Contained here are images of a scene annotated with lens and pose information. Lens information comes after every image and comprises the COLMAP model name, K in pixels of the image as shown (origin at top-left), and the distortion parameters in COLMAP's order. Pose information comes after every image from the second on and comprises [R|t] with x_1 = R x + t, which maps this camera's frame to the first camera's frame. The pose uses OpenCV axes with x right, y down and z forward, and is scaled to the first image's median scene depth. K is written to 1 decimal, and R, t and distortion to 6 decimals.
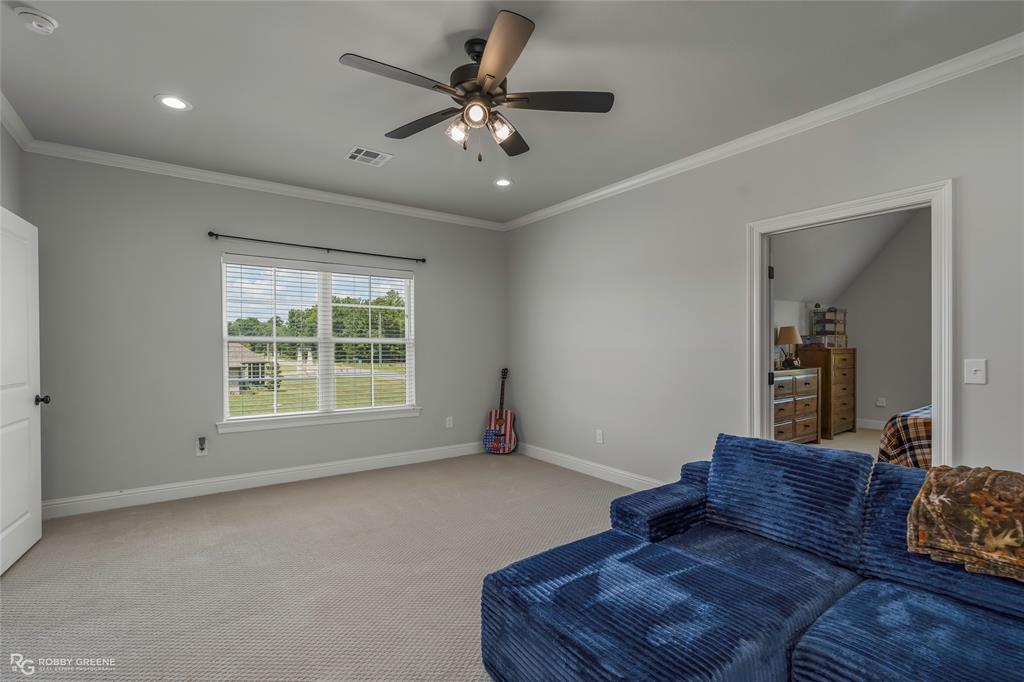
lens RADIAL K [[464.4, 0, 513.1], [0, 464.4, 345.9], [0, 0, 1]] dist [-0.012514, -0.000401]
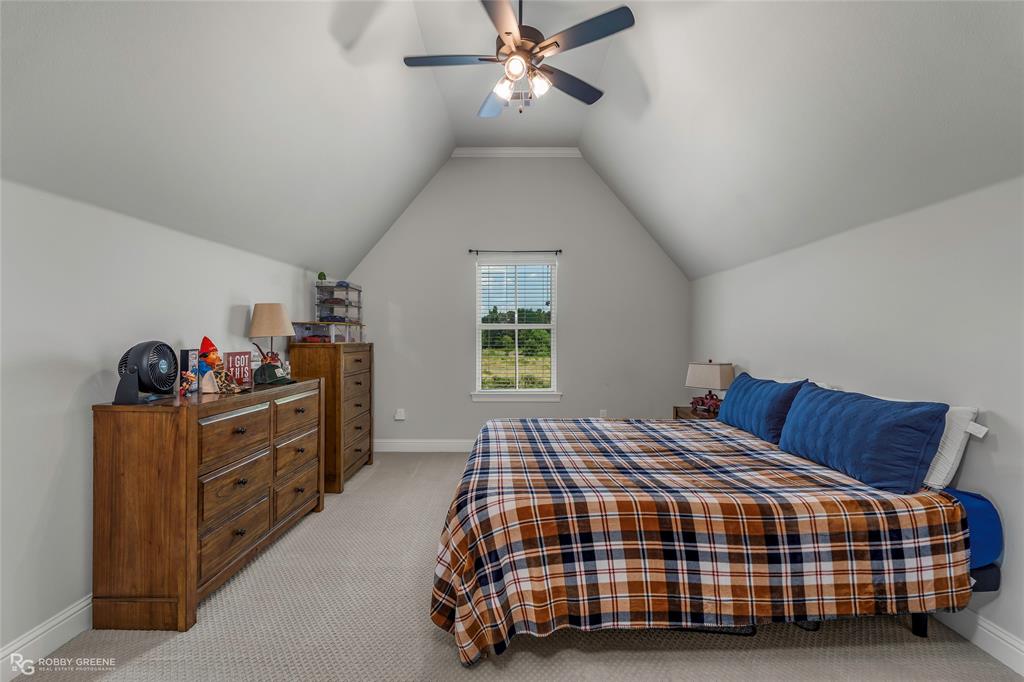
lens RADIAL K [[464.4, 0, 512.2], [0, 464.4, 339.3], [0, 0, 1]] dist [-0.012514, -0.000401]
pose [[0.580016, 0.003201, 0.814599, 0.325715], [-0.004932, 0.999988, -0.000417, -0.001364], [-0.814590, -0.003776, 0.580024, 0.465702]]
